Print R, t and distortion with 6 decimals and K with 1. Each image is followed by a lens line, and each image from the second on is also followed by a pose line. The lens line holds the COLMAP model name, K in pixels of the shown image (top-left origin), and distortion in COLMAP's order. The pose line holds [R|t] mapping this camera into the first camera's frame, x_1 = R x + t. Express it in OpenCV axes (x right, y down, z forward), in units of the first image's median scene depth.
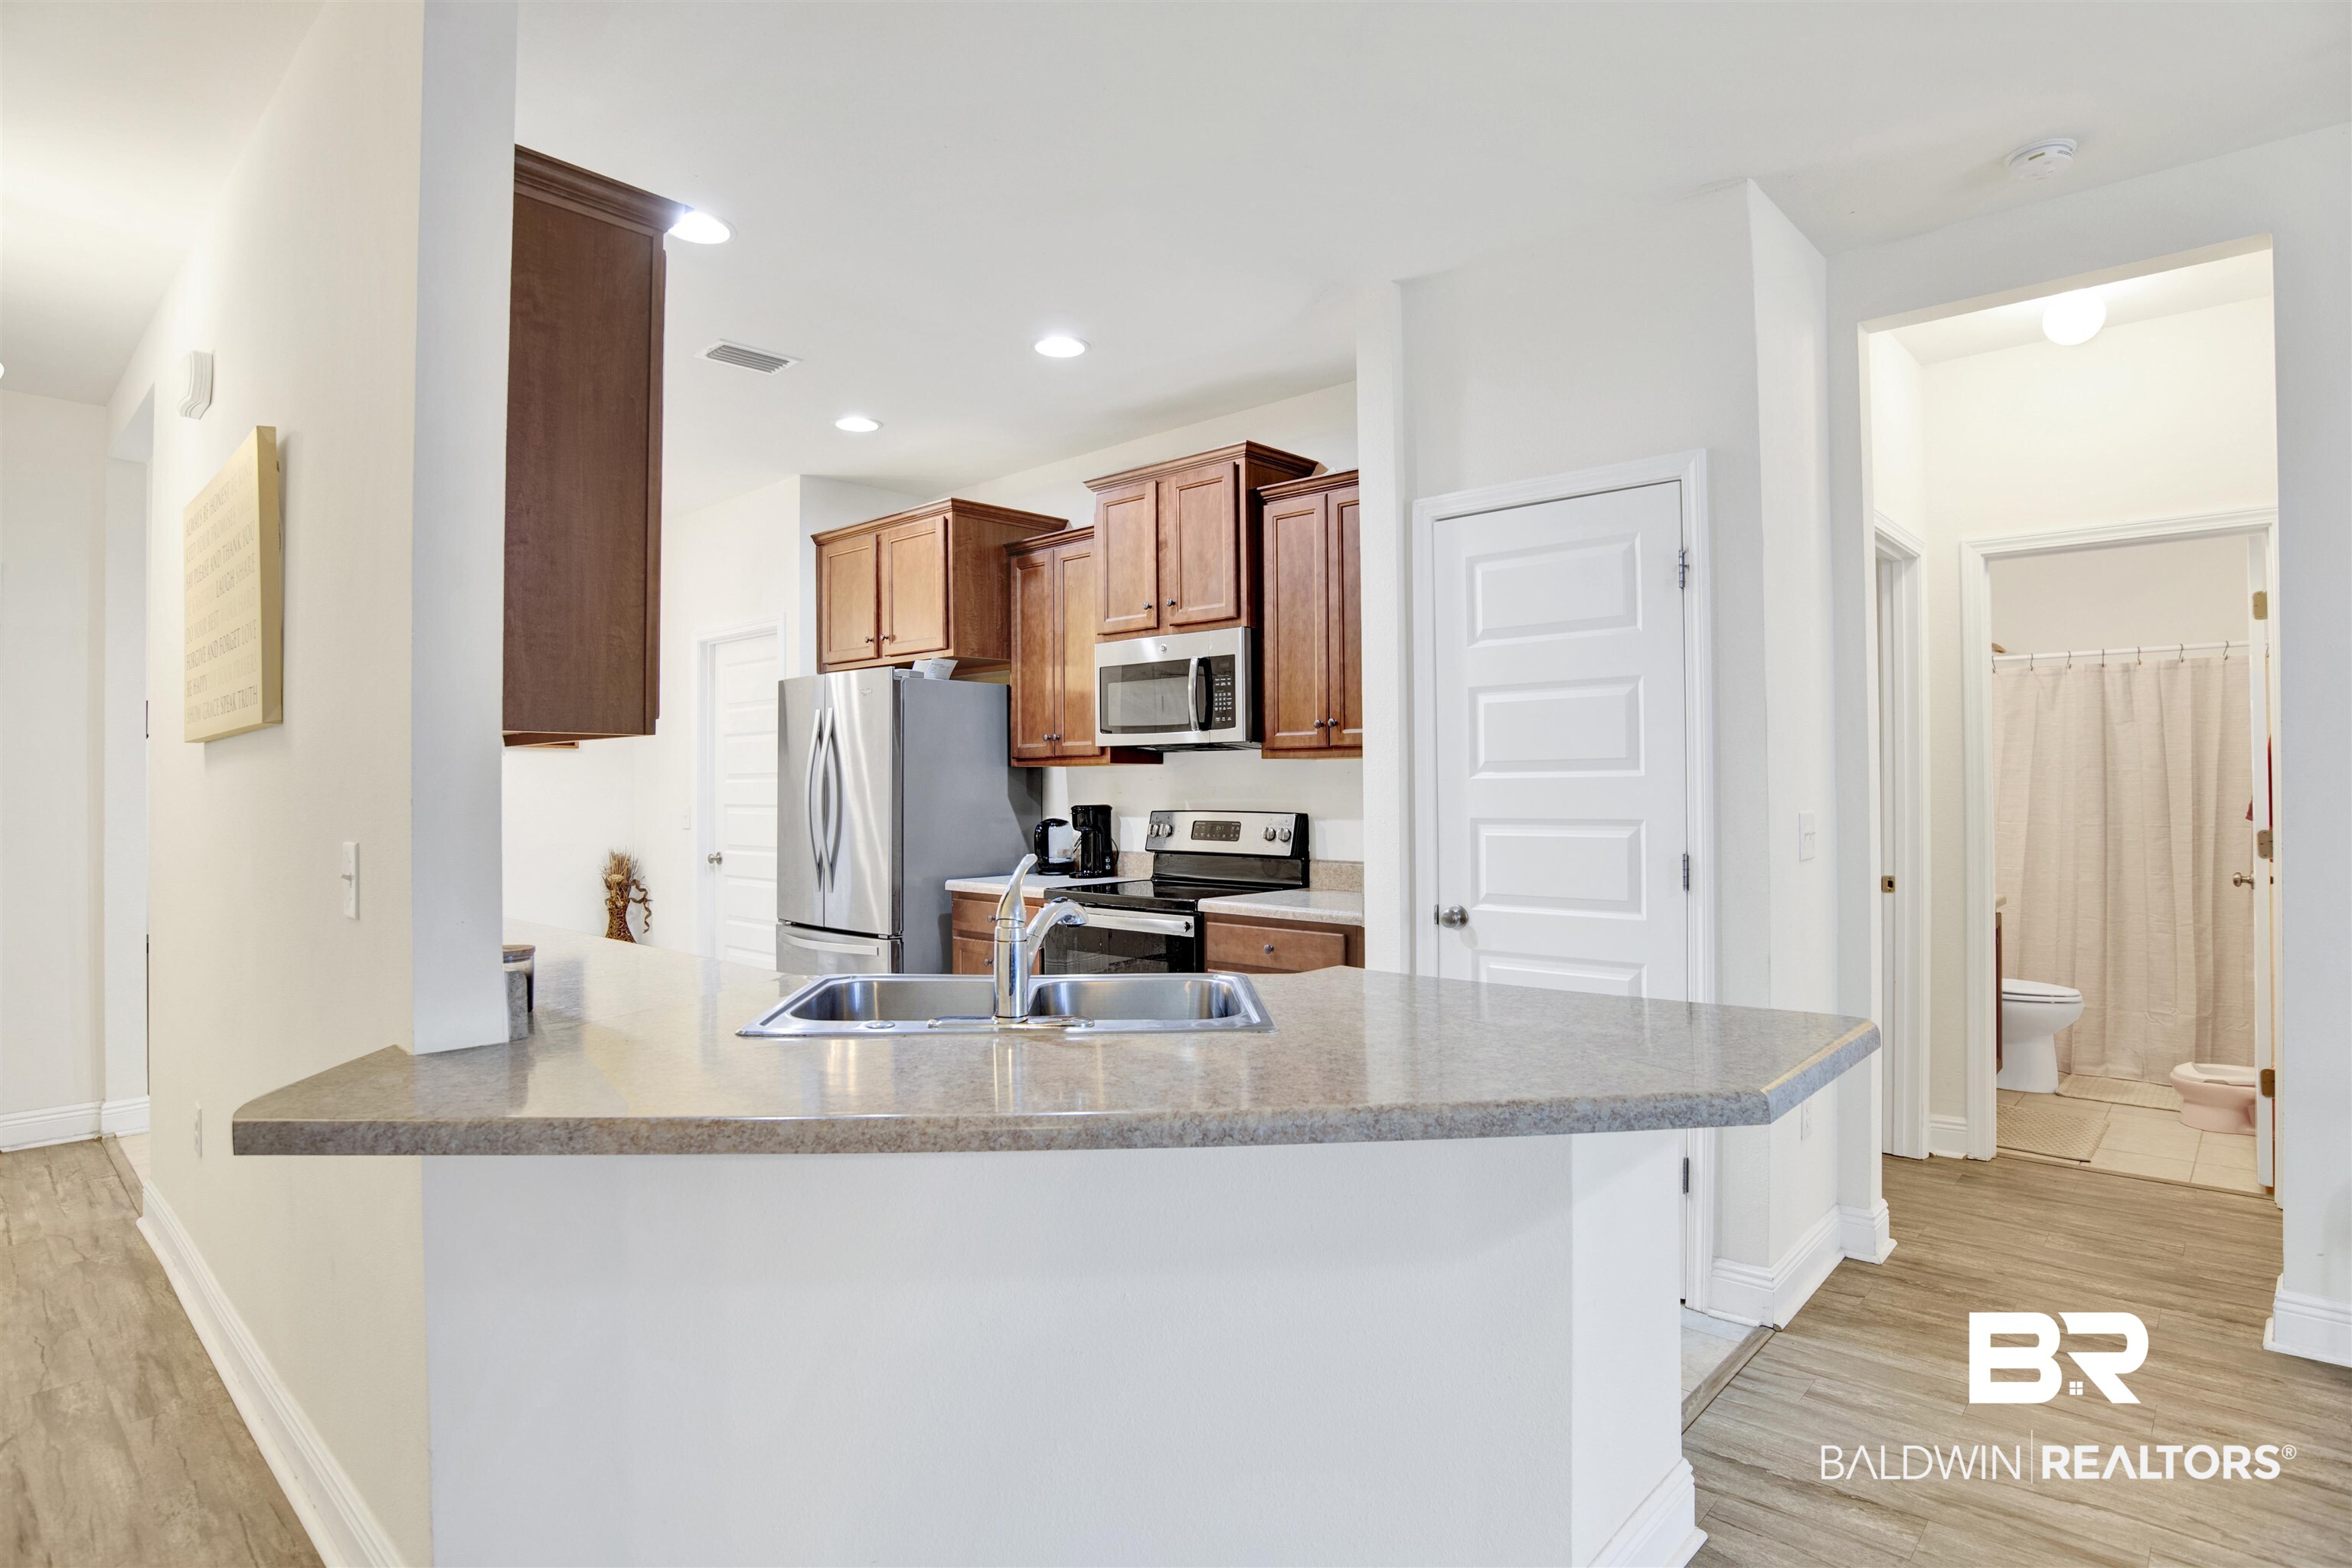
lens RADIAL K [[1221.2, 0, 1183.9], [0, 1221.2, 784.4], [0, 0, 1]] dist [-0.062107, 0.016881]
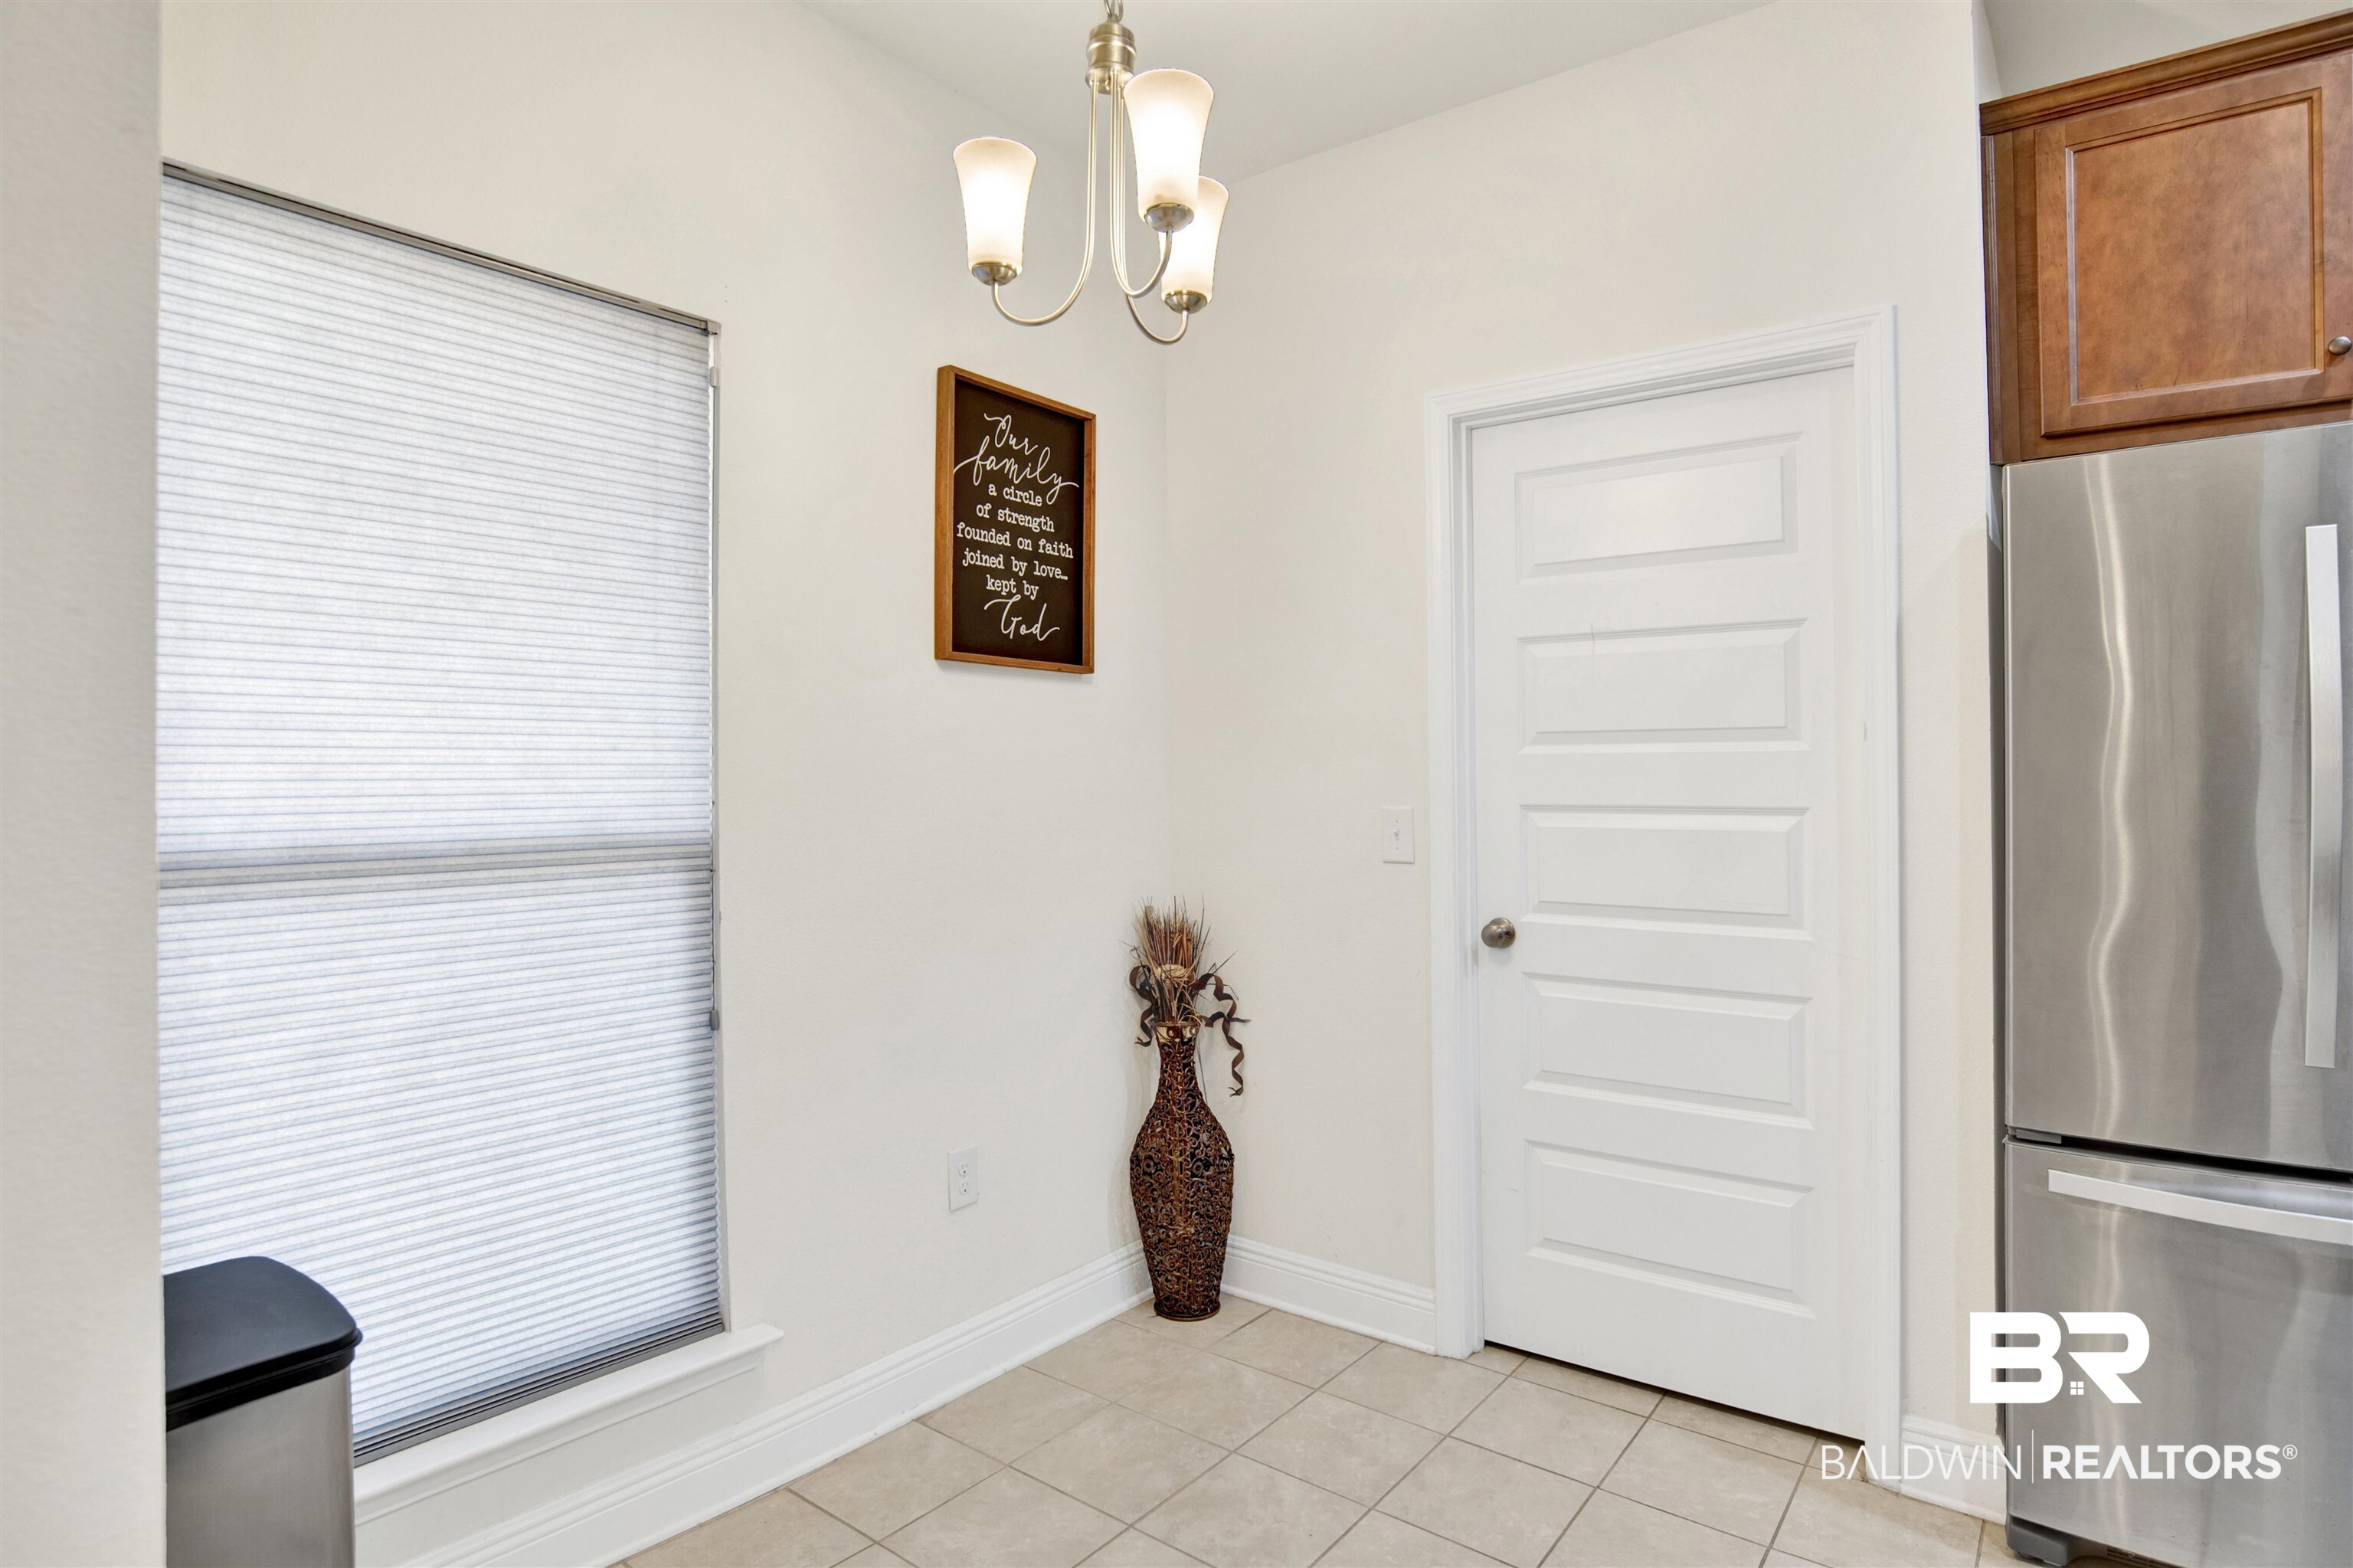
lens RADIAL K [[1221.8, 0, 1175.9], [0, 1221.8, 784.1], [0, 0, 1]] dist [-0.062107, 0.016881]
pose [[0.997074, 0.000610, 0.076439, -0.697362], [-0.001200, 0.999970, 0.007675, 0.008052], [-0.076432, -0.007744, 0.997045, 0.772270]]
